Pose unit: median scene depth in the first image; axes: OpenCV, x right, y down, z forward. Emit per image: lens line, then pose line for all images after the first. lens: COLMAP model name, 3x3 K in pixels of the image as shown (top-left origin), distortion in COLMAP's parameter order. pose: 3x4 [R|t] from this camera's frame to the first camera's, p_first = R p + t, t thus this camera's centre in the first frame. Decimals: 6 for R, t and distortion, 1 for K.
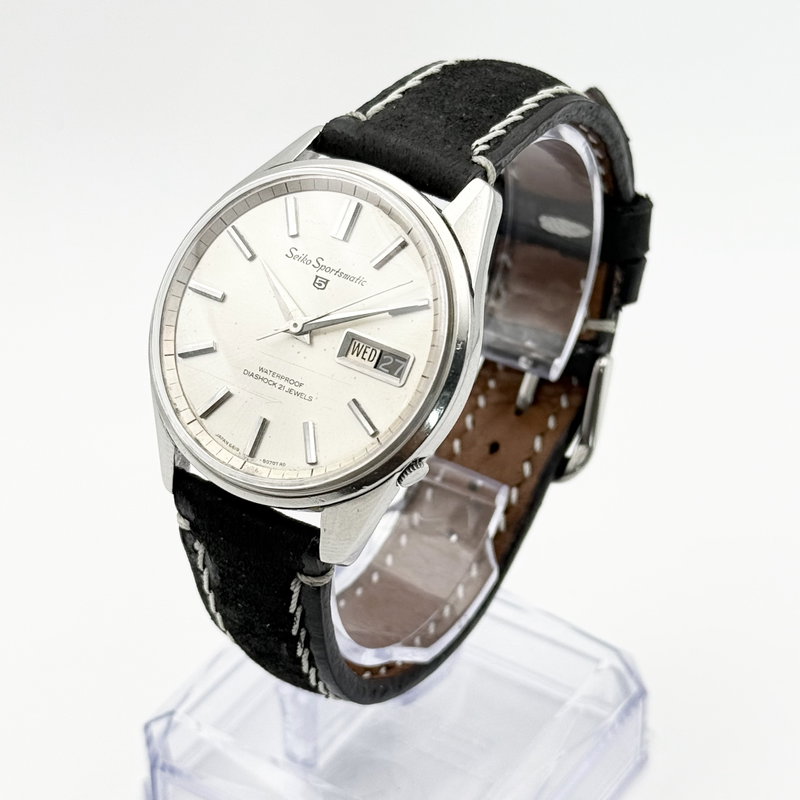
lens RADIAL K [[2315.1, 0, 400.0], [0, 2315.1, 400.0], [0, 0, 1]] dist [0.044060, -0.246391]
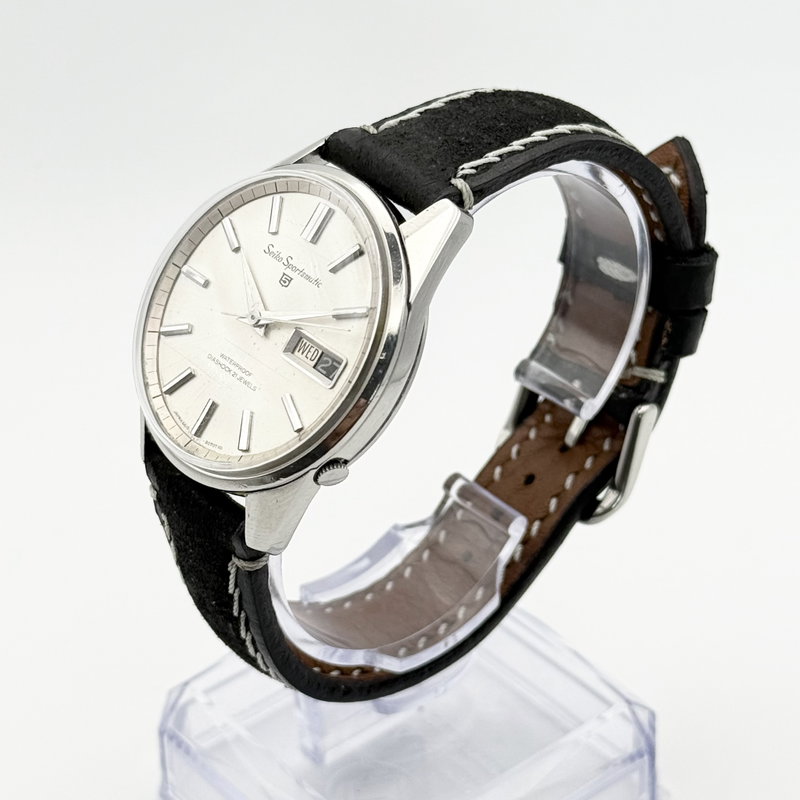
lens RADIAL K [[2315.1, 0, 400.0], [0, 2315.1, 400.0], [0, 0, 1]] dist [0.044060, -0.246391]
pose [[0.955315, 0.139940, -0.260364, 0.284253], [-0.146931, 0.989119, -0.007481, 0.002590], [0.256484, 0.045402, 0.965482, 0.012091]]
